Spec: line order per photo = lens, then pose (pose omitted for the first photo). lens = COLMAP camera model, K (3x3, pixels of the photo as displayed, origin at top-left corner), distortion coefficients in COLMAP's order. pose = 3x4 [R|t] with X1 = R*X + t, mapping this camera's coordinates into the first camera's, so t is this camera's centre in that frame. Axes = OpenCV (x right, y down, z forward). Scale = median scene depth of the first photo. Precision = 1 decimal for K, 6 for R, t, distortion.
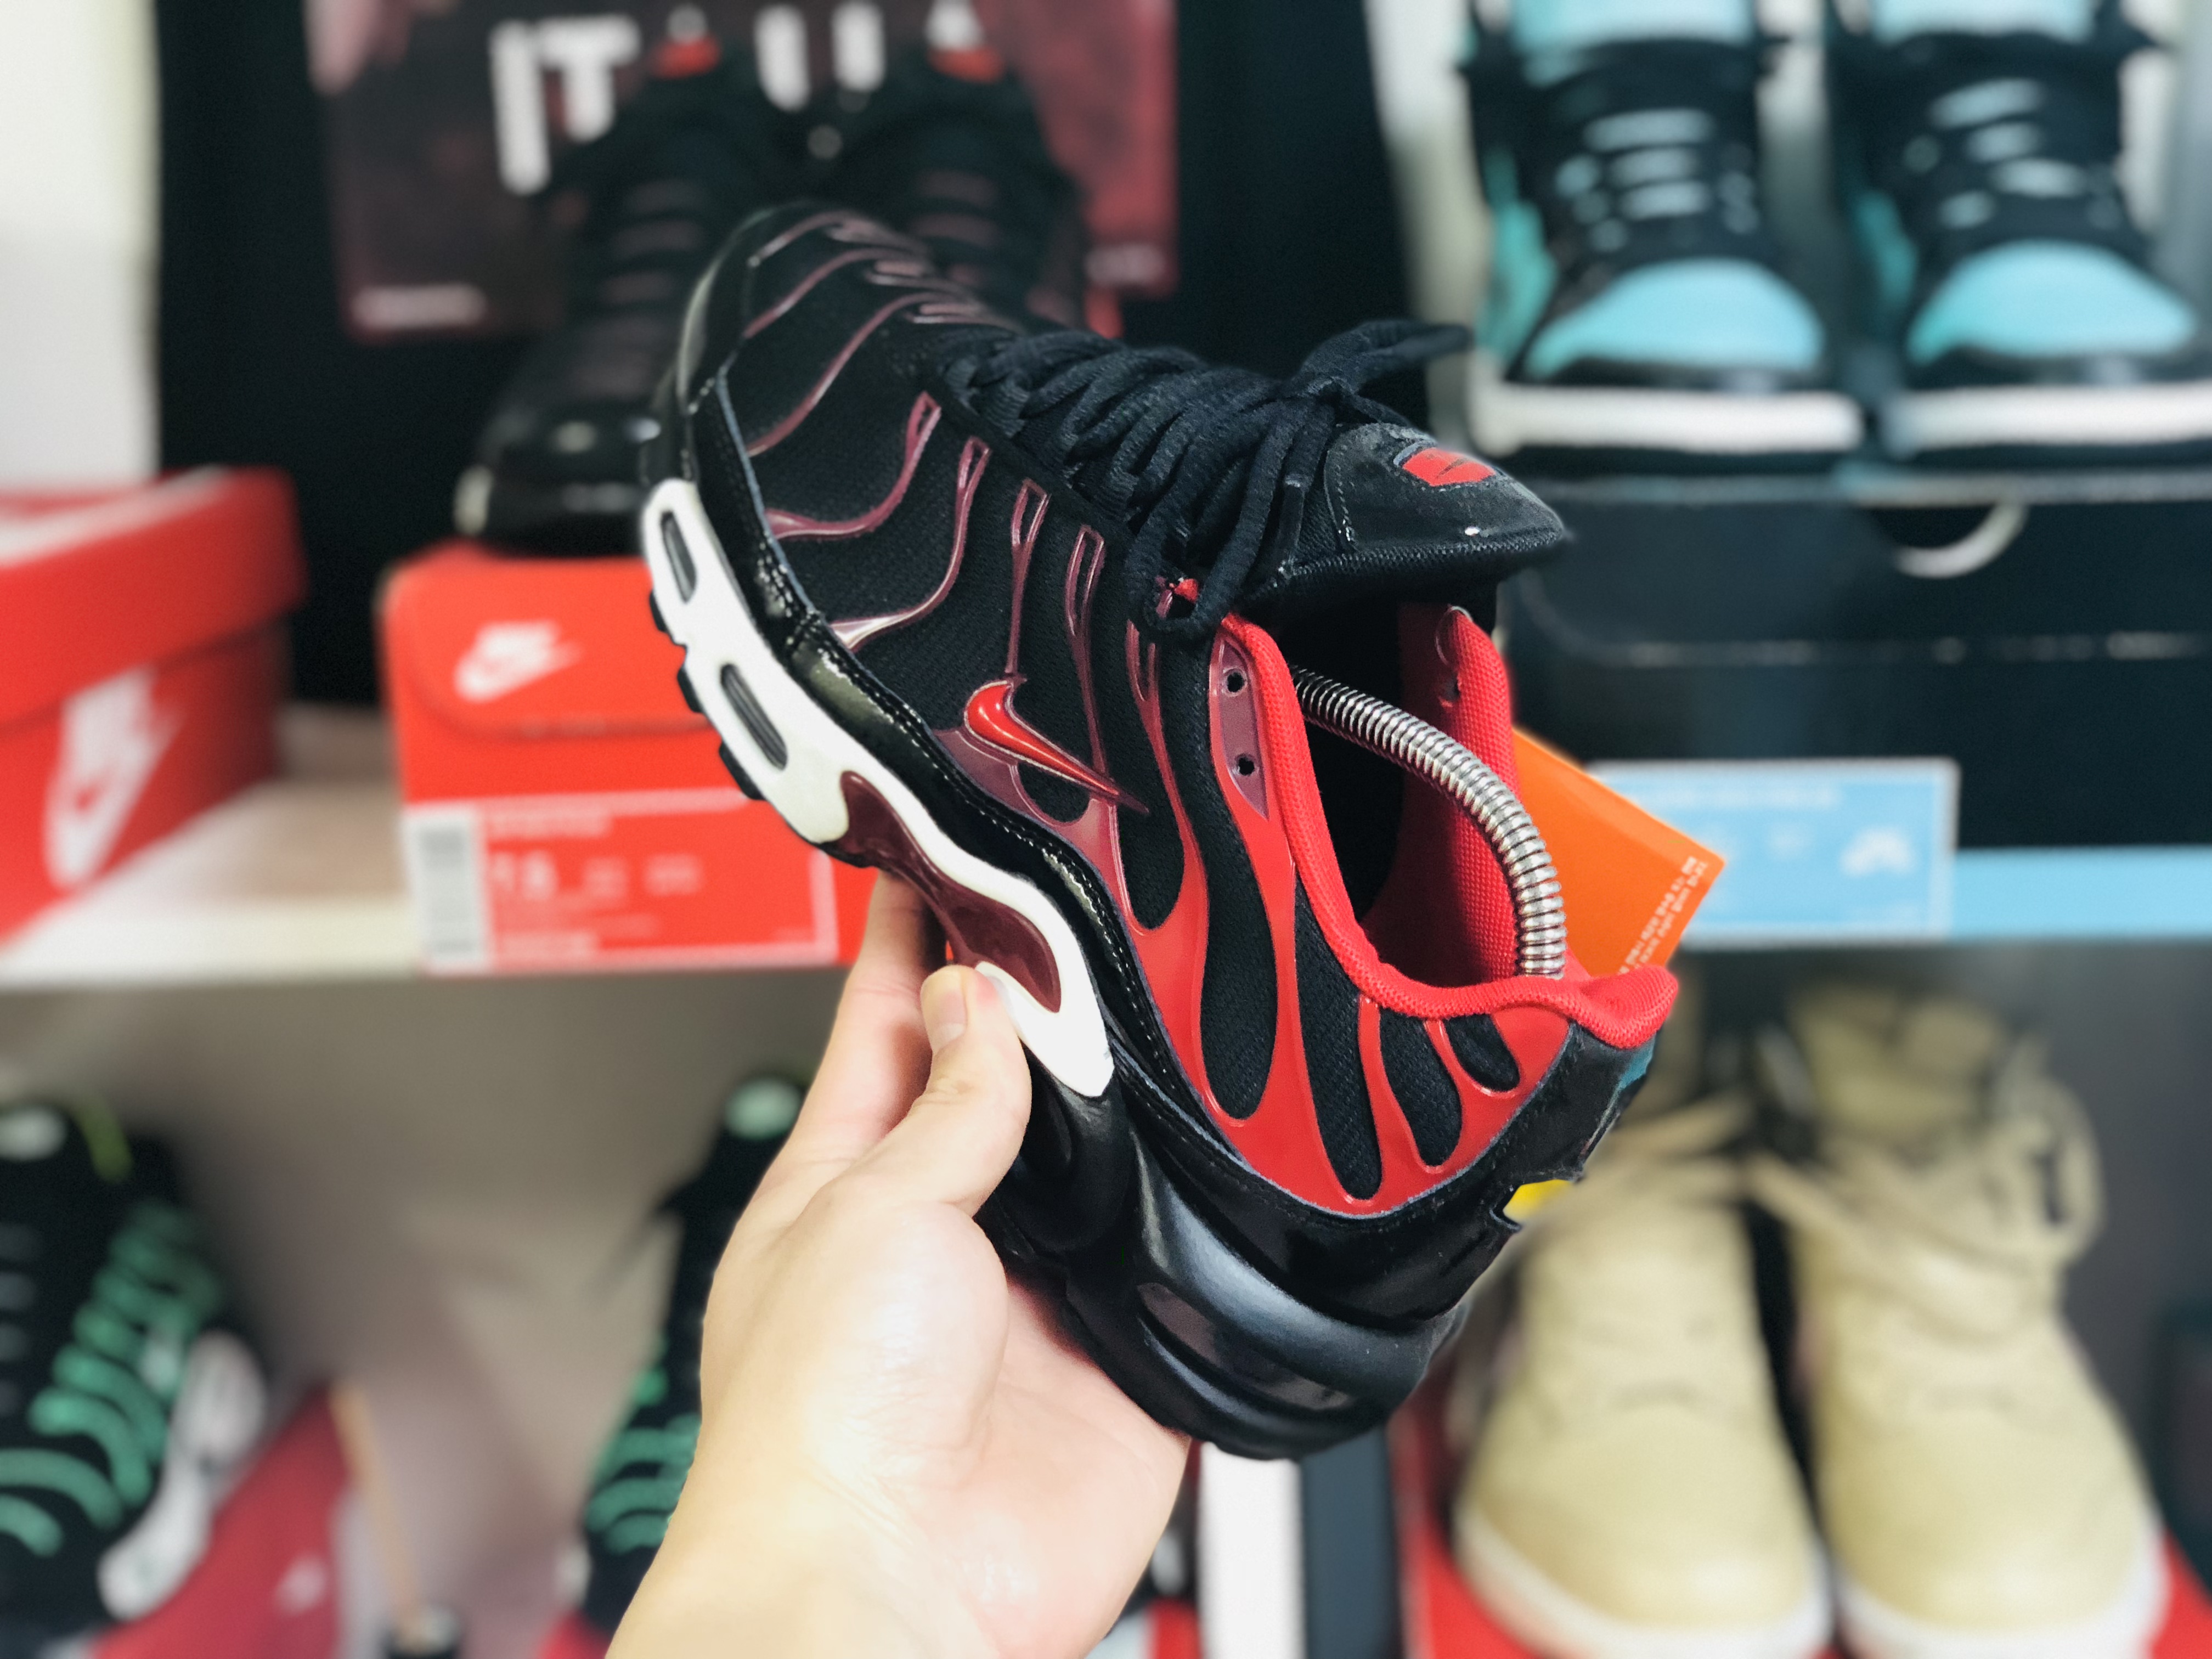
lens RADIAL K [[3498.7, 0, 1106.0], [0, 3498.7, 829.5], [0, 0, 1]] dist [0.288219, -1.471257]
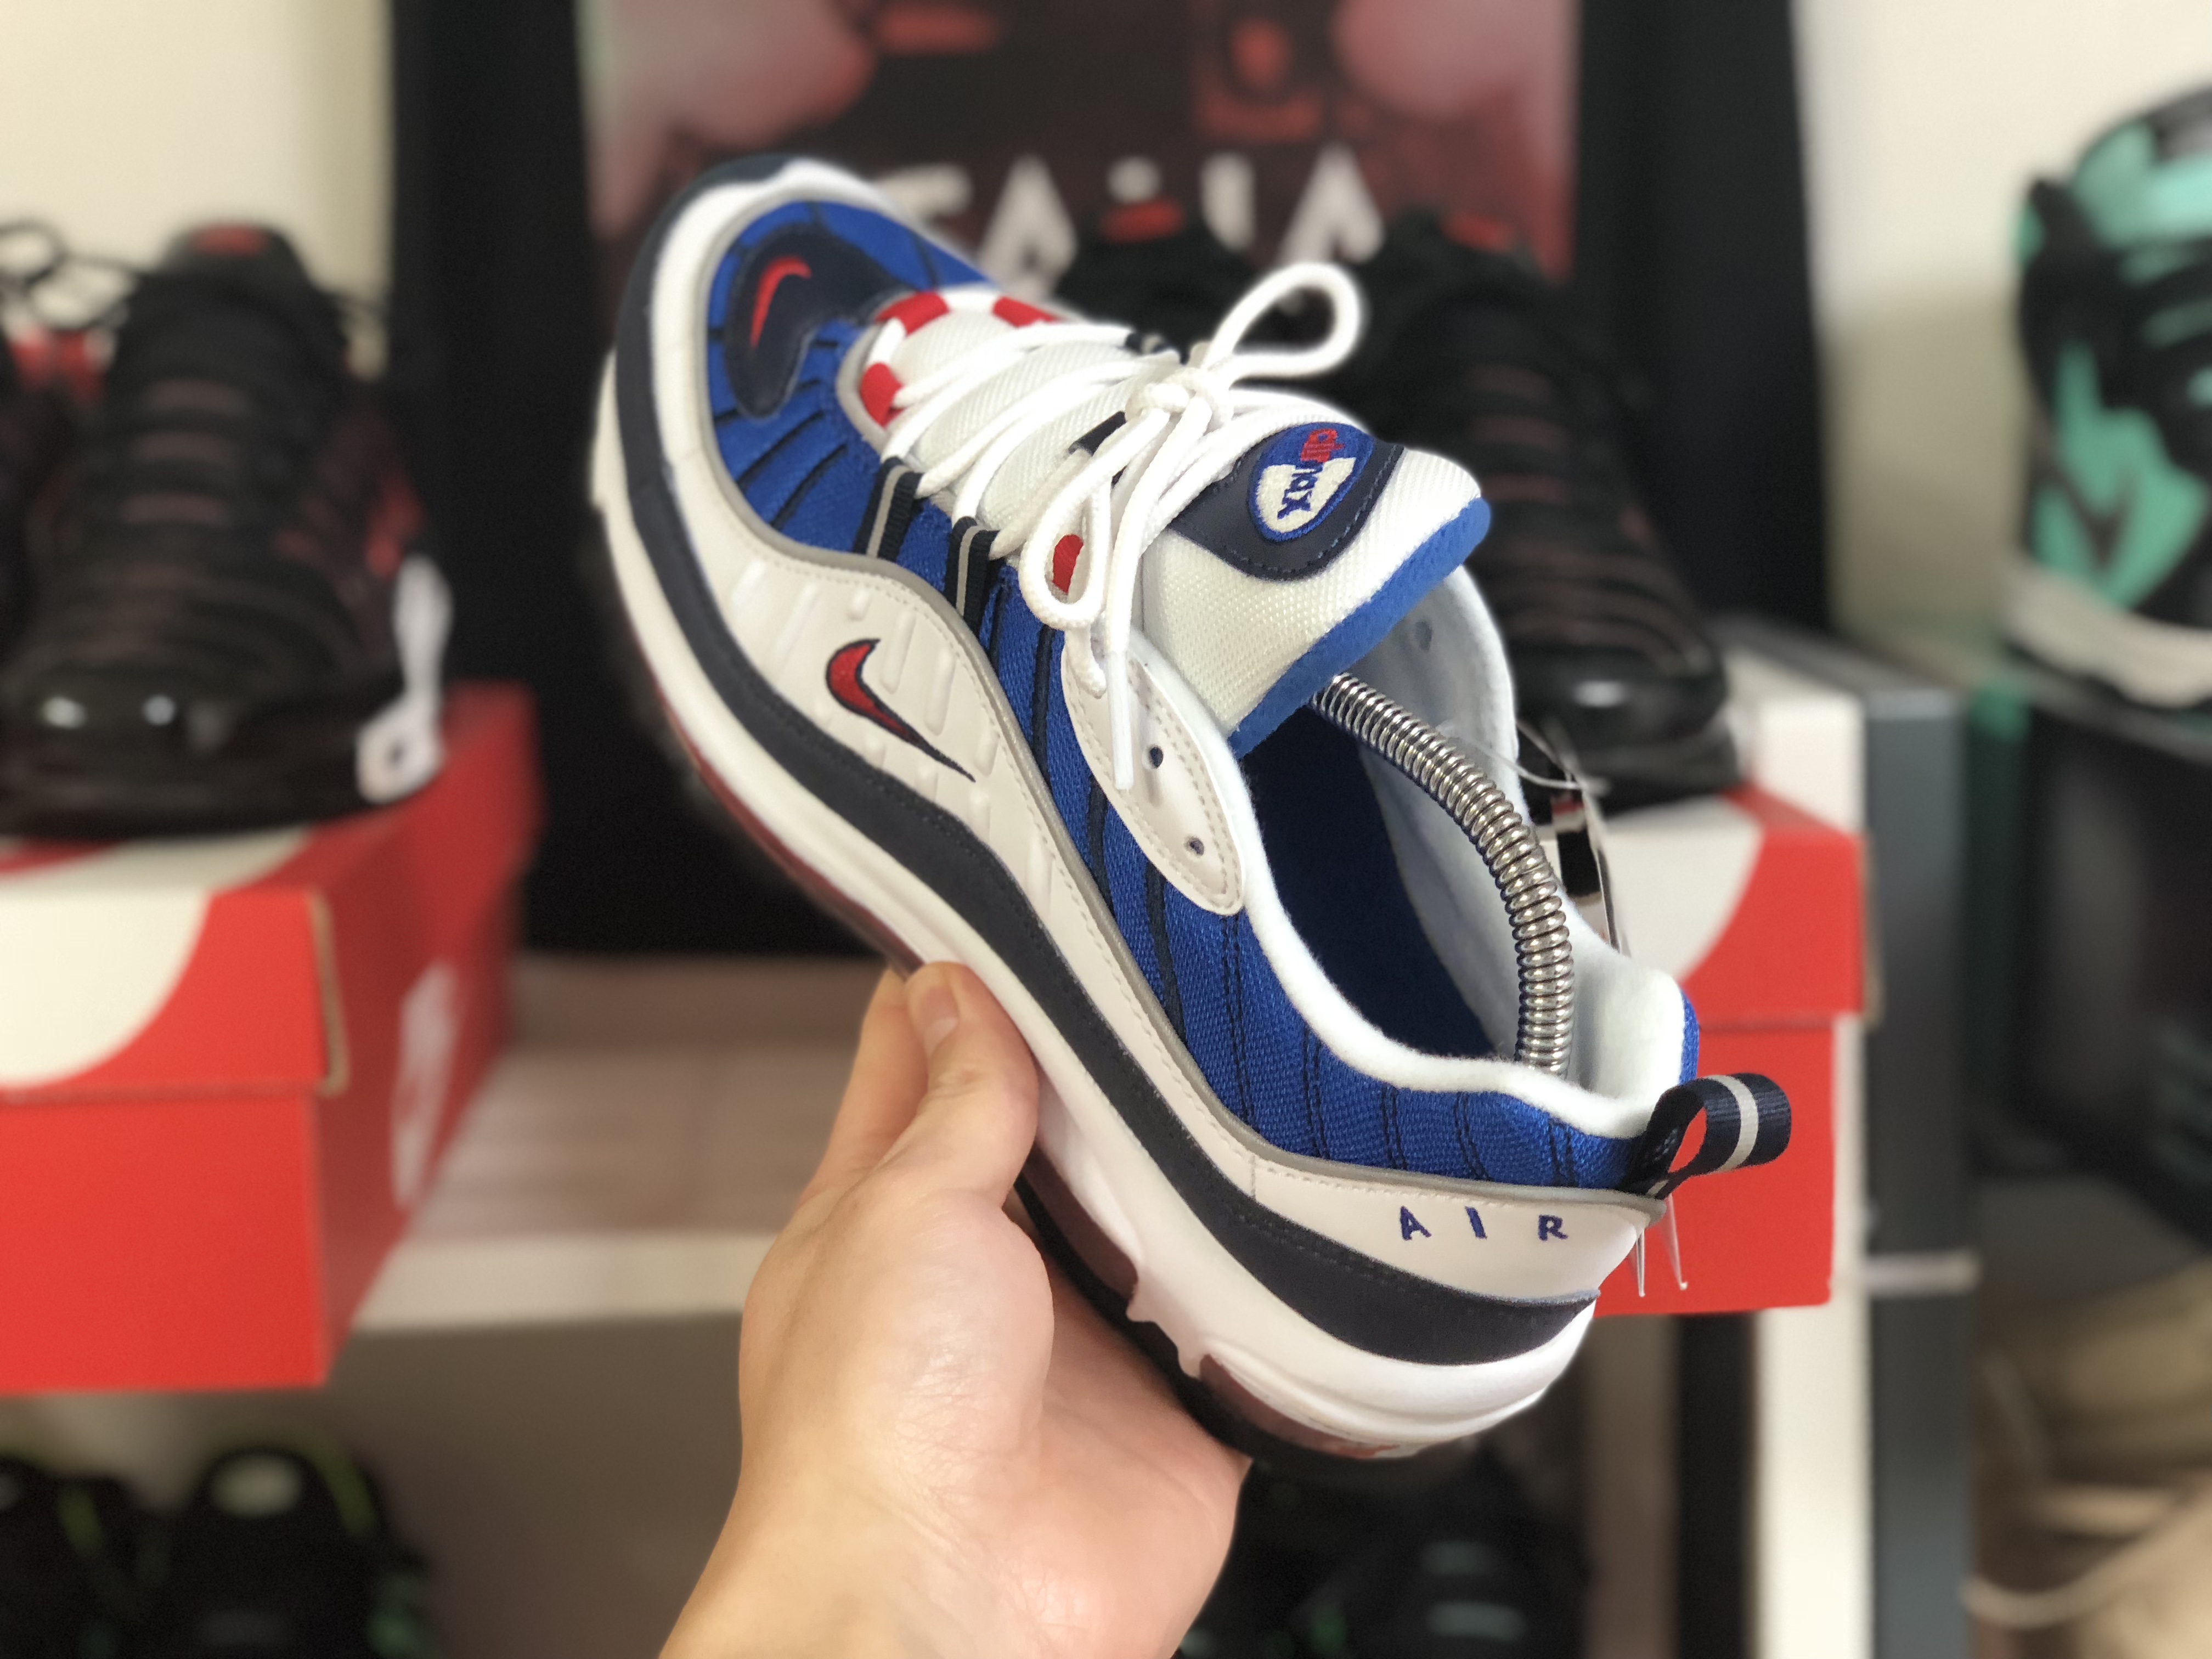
lens RADIAL K [[3498.7, 0, 1106.0], [0, 3498.7, 829.5], [0, 0, 1]] dist [0.288219, -1.471257]
pose [[0.992105, 0.002473, 0.125388, -0.242912], [0.000764, 0.999668, -0.025758, -0.052677], [-0.125411, 0.025650, 0.991773, 0.168626]]
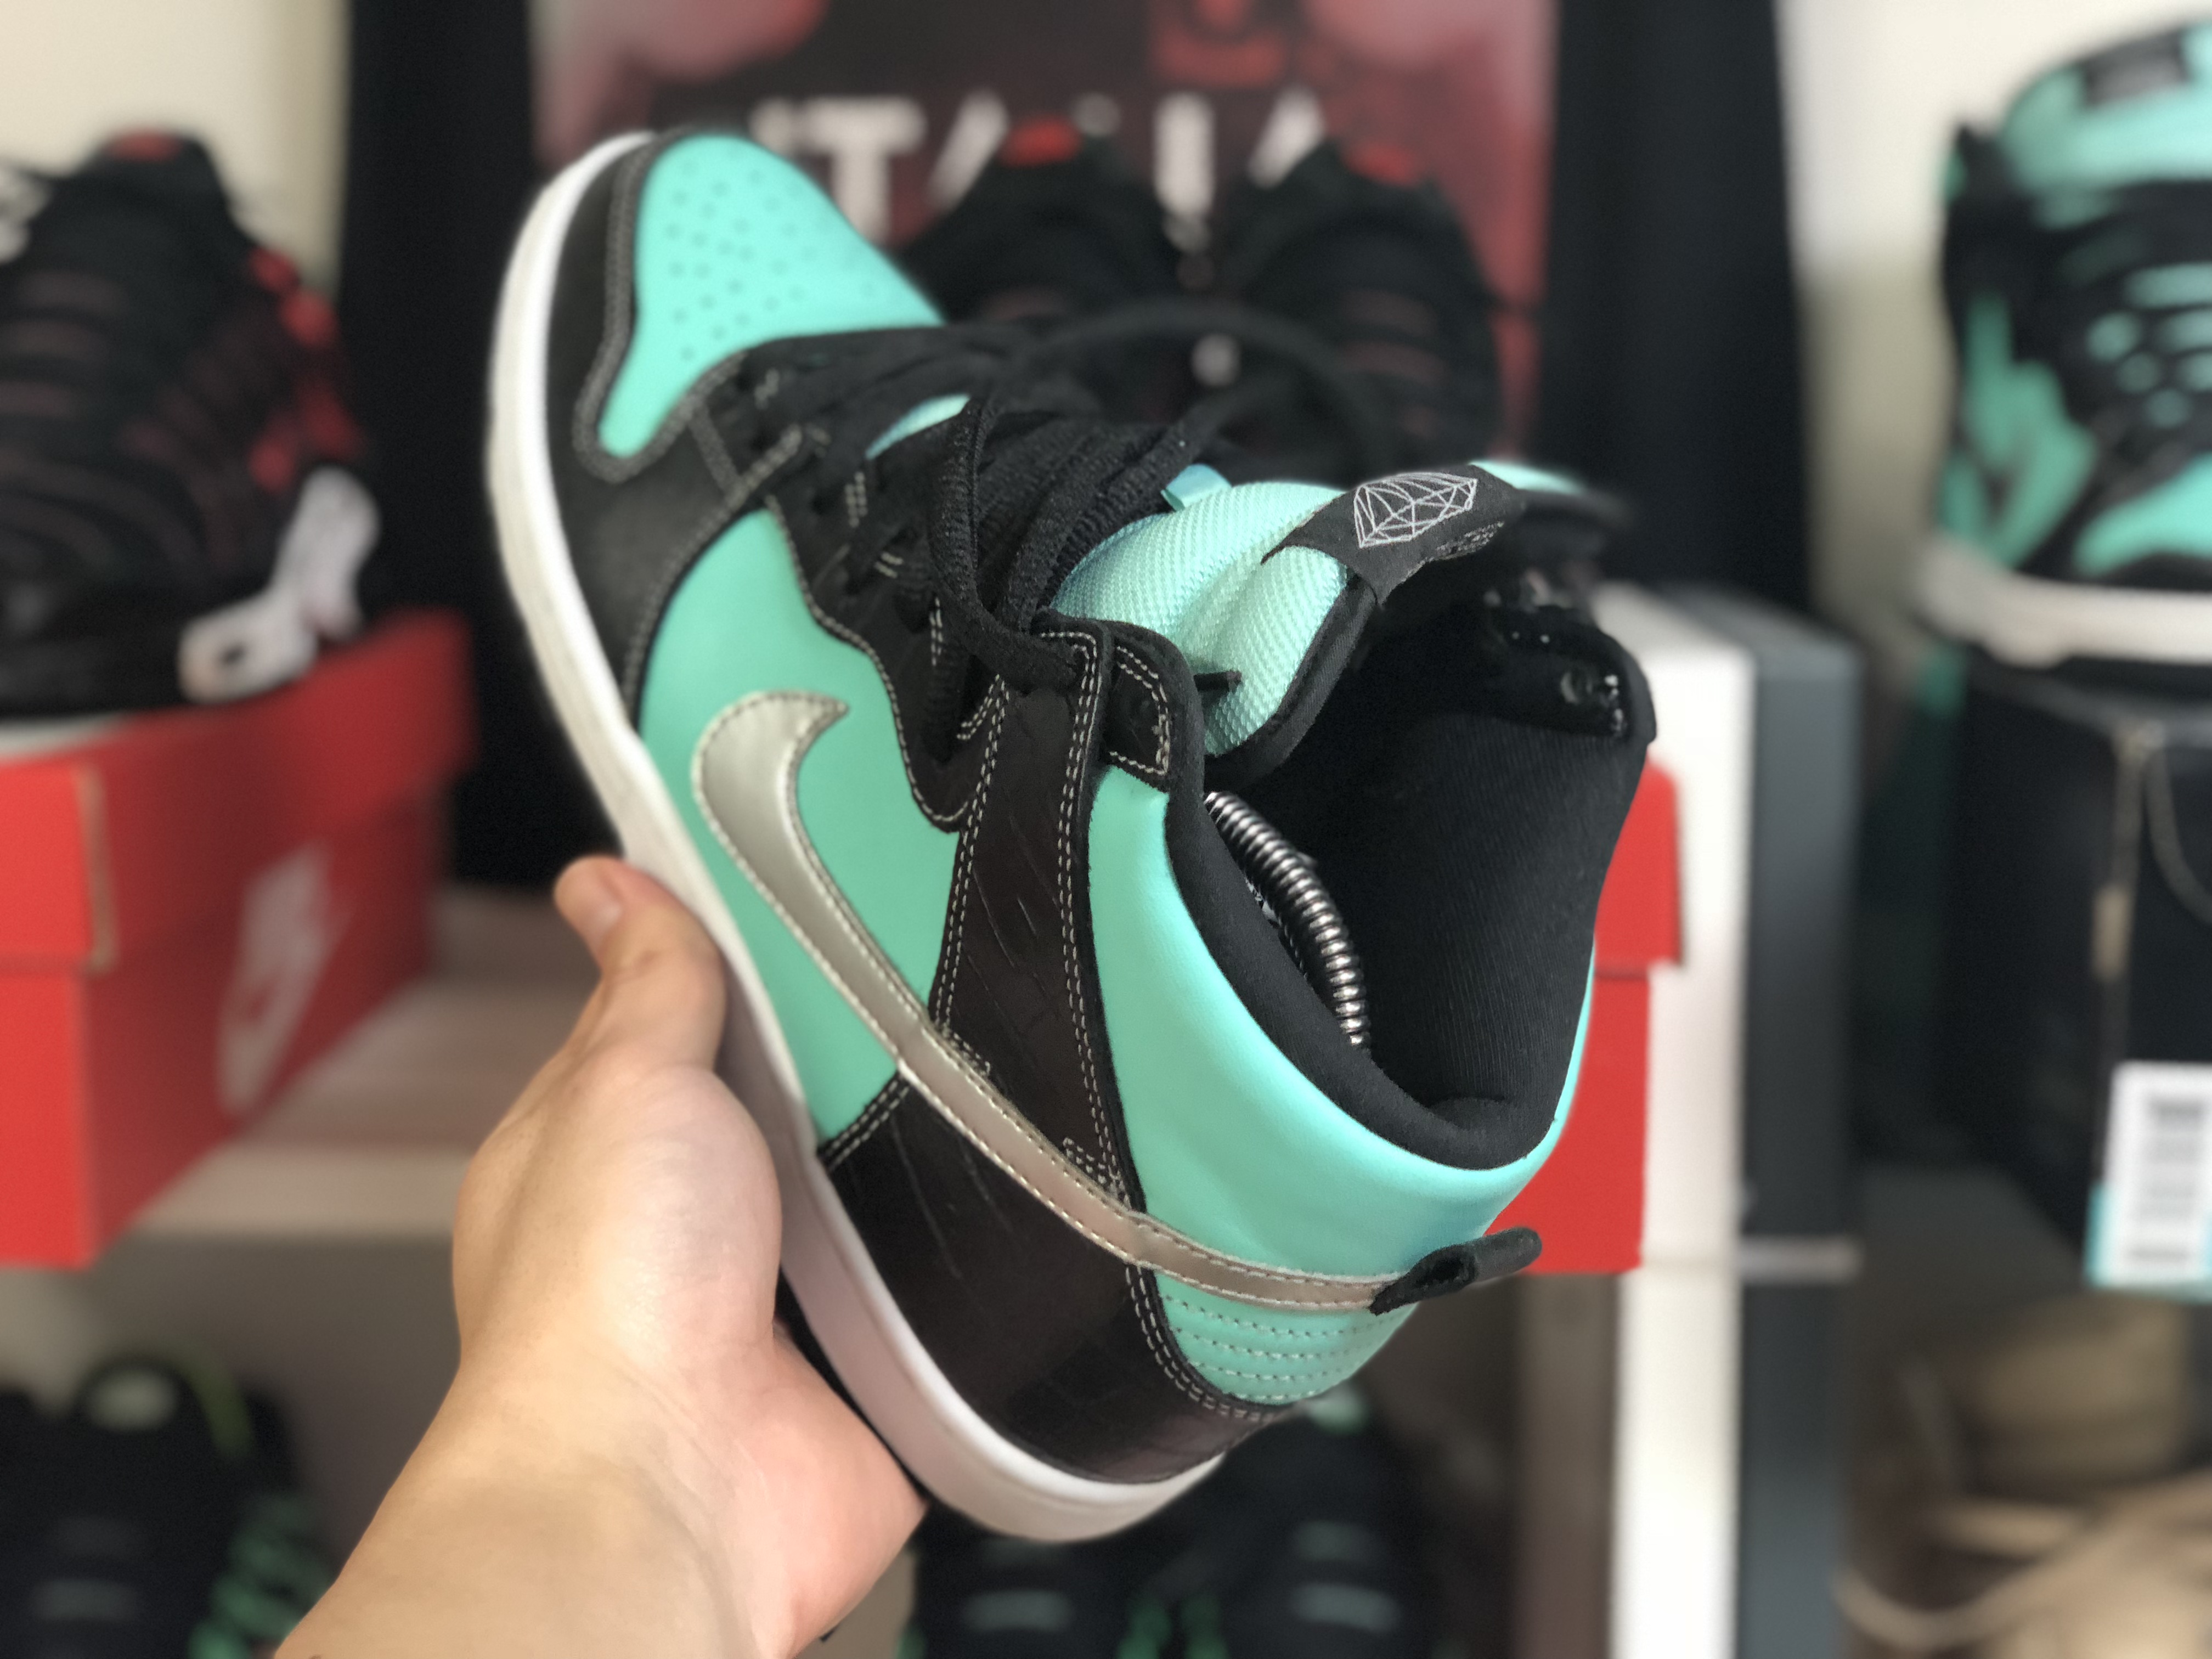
lens RADIAL K [[3498.7, 0, 1106.0], [0, 3498.7, 829.5], [0, 0, 1]] dist [0.288219, -1.471257]
pose [[0.998358, 0.043827, 0.036874, -0.130569], [-0.042219, 0.998169, -0.043314, -0.023396], [-0.038705, 0.041686, 0.998381, 0.185020]]
